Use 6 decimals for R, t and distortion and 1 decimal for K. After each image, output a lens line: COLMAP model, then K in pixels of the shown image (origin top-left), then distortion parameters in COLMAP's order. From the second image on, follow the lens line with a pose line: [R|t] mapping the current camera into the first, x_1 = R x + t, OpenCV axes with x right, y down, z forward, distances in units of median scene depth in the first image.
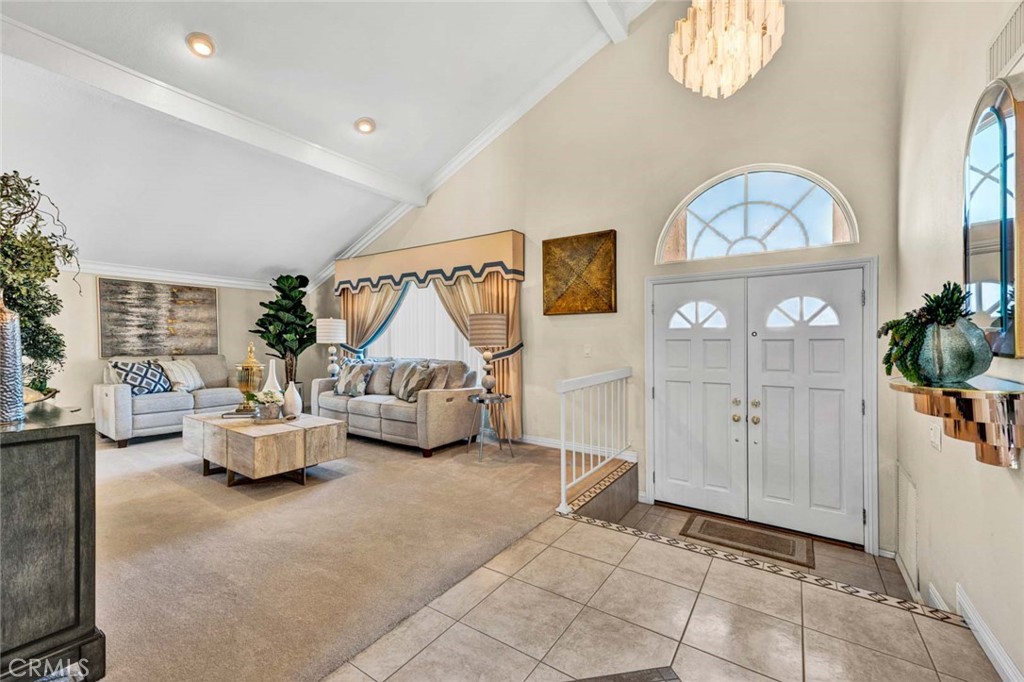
lens RADIAL K [[417.0, 0, 513.0], [0, 417.0, 338.7], [0, 0, 1]] dist [0.003100, 0.000117]
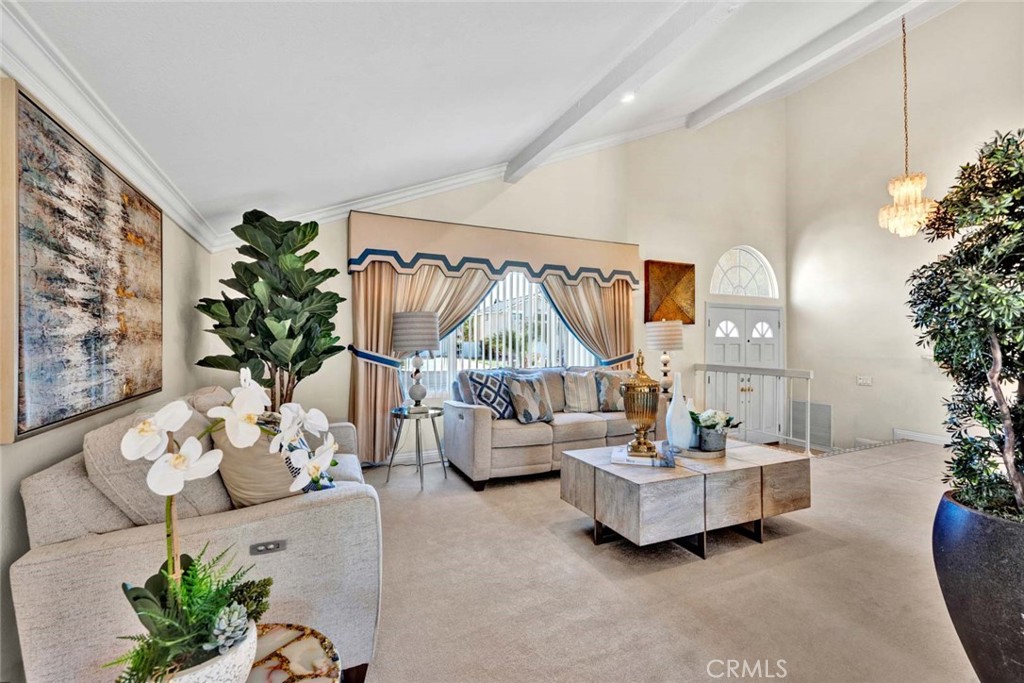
lens RADIAL K [[417.0, 0, 513.3], [0, 417.0, 343.5], [0, 0, 1]] dist [0.003100, 0.000117]
pose [[0.534866, -0.002696, 0.844933, -1.054407], [-0.000730, 0.999993, 0.003652, -0.004085], [-0.844937, -0.002570, 0.534860, 0.654896]]
